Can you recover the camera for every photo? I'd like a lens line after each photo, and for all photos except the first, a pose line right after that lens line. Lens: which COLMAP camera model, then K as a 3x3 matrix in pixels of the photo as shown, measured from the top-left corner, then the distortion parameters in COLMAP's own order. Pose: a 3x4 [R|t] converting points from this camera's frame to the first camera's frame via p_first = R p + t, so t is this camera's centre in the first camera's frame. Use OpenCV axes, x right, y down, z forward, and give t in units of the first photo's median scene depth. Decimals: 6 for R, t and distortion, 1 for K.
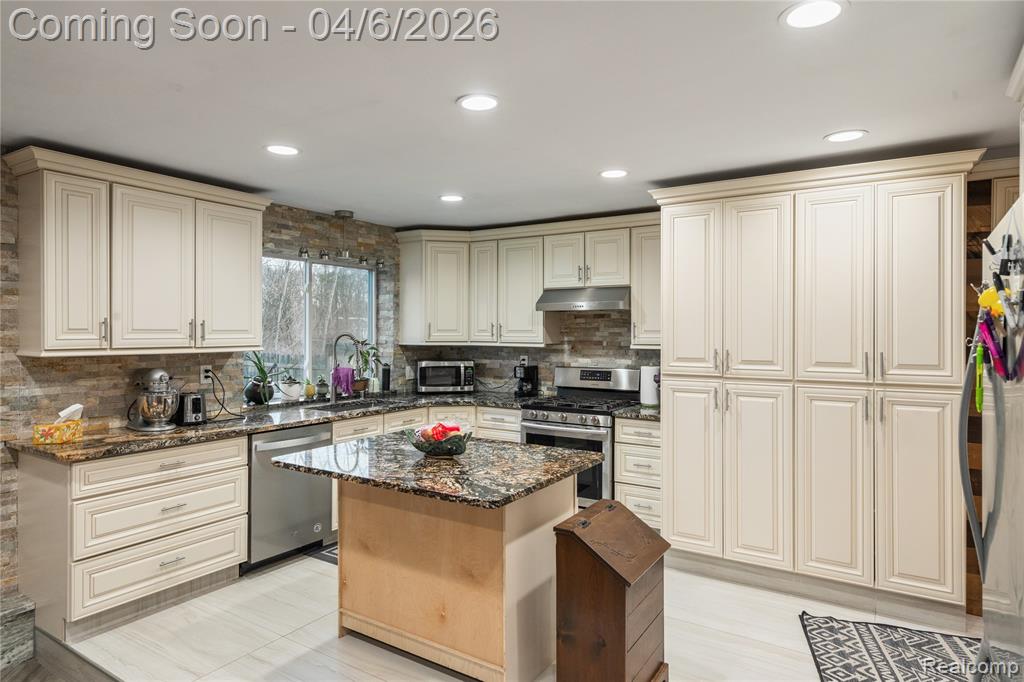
lens RADIAL K [[602.9, 0, 515.5], [0, 602.9, 331.2], [0, 0, 1]] dist [0.004221, 0.003774]
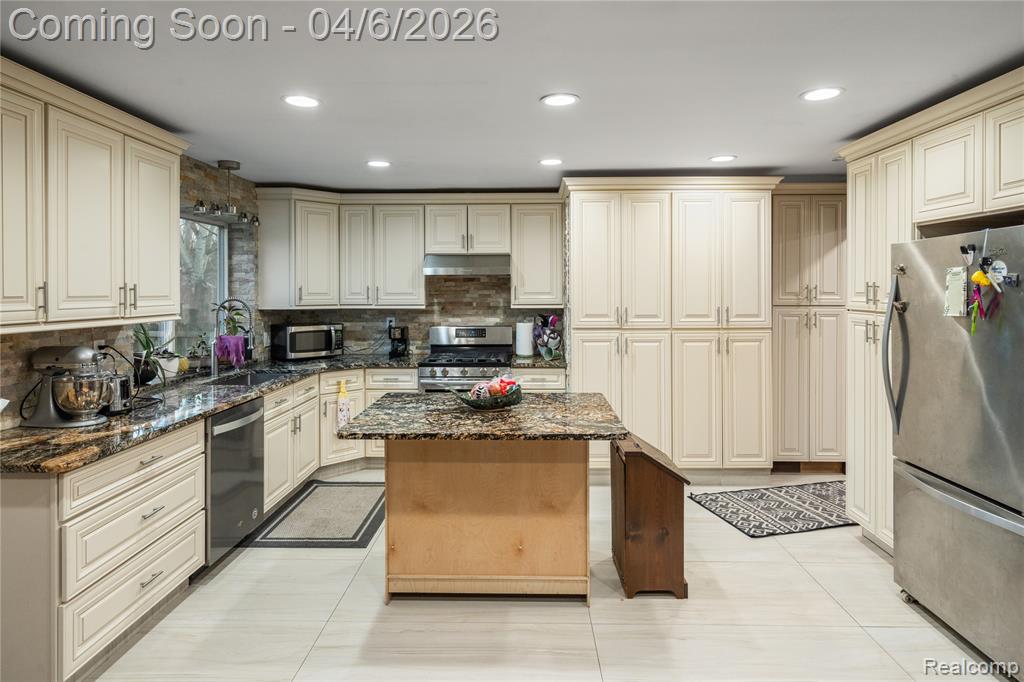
lens RADIAL K [[574.4, 0, 514.2], [0, 574.4, 292.4], [0, 0, 1]] dist [0.002948, 0.001923]
pose [[0.853089, -0.007030, 0.521718, -0.473423], [0.006245, 0.999975, 0.003263, -0.006384], [-0.521728, 0.000475, 0.853112, 0.065849]]
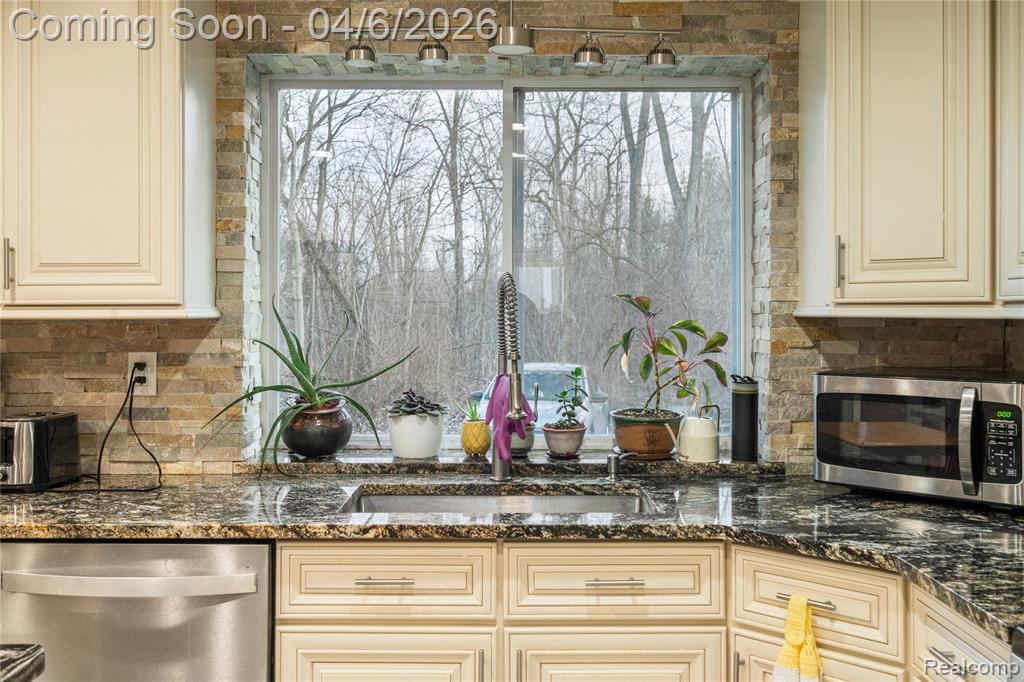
lens RADIAL K [[1015.7, 0, 507.0], [0, 1015.7, 330.2], [0, 0, 1]] dist [0.011612, 0.000000]
pose [[0.544483, 0.012338, -0.838681, 0.239763], [-0.002009, 0.999908, 0.013405, 0.033234], [0.838770, -0.005614, 0.544457, 0.885429]]
